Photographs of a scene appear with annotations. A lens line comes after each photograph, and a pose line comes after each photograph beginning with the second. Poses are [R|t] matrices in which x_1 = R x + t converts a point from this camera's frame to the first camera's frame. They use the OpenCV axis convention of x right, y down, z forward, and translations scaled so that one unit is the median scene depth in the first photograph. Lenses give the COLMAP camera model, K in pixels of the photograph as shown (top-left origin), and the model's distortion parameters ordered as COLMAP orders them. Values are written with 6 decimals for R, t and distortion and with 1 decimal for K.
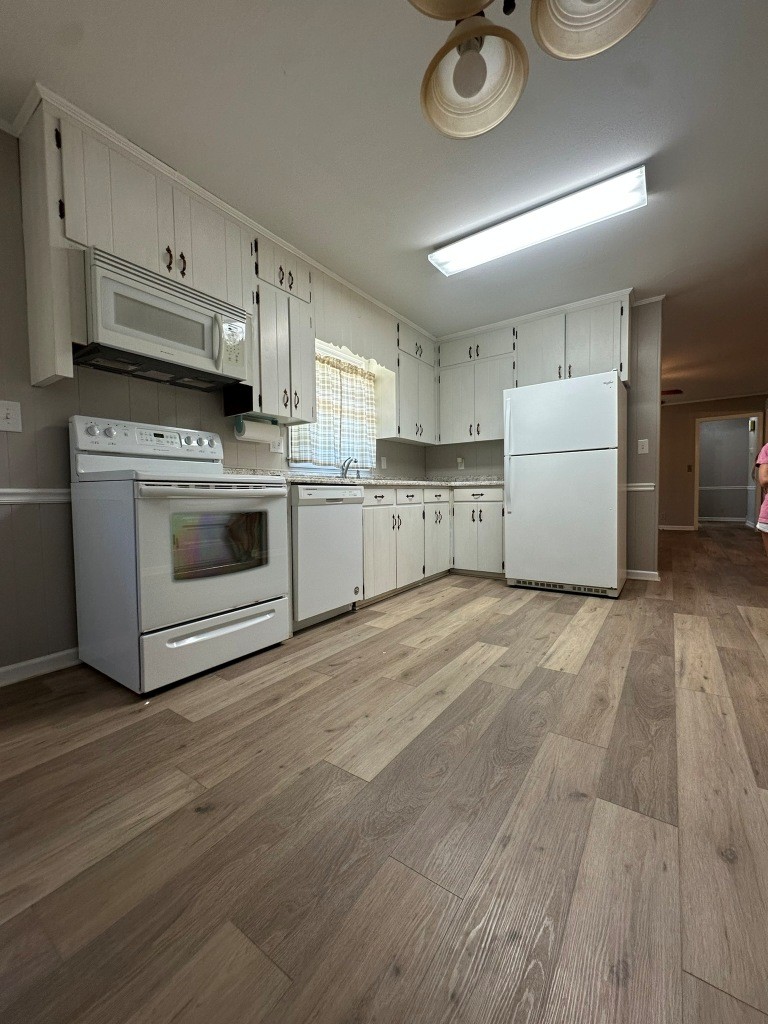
lens RADIAL K [[406.0, 0, 384.0], [0, 406.0, 512.0], [0, 0, 1]] dist [-0.007963, 0.000682]
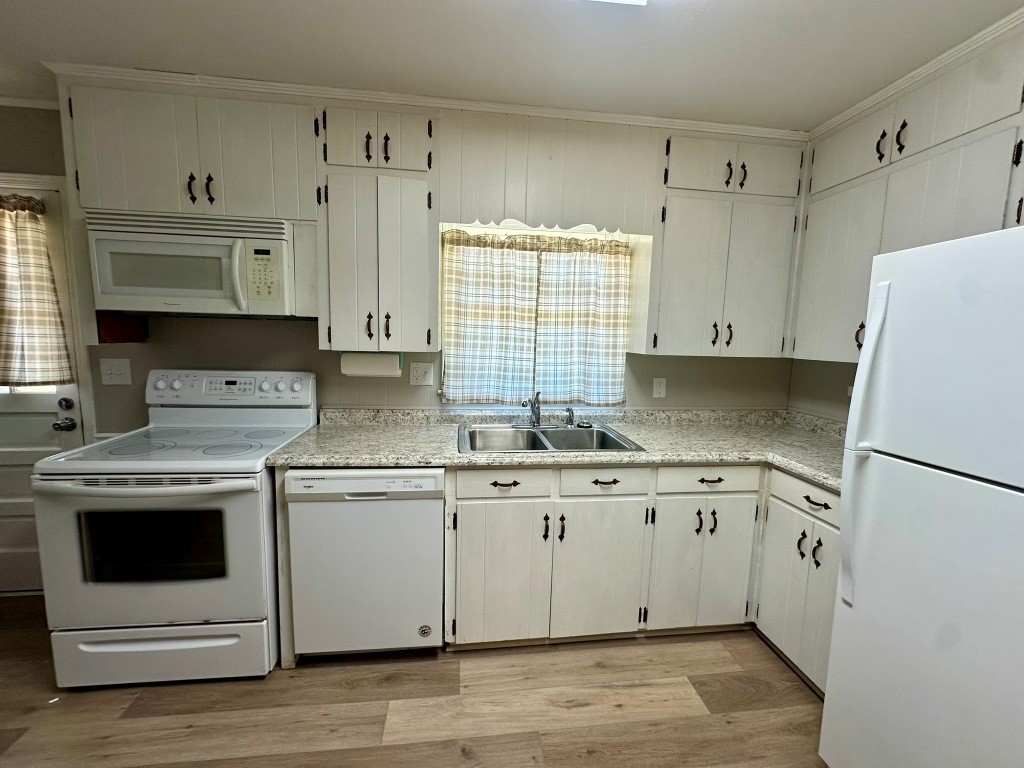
lens RADIAL K [[406.0, 0, 511.2], [0, 406.0, 382.0], [0, 0, 1]] dist [-0.007963, 0.000682]
pose [[0.669611, 0.115270, -0.733713, 0.443439], [-0.070644, 0.993289, 0.091580, -0.259946], [0.739345, -0.009490, 0.673260, 0.691484]]
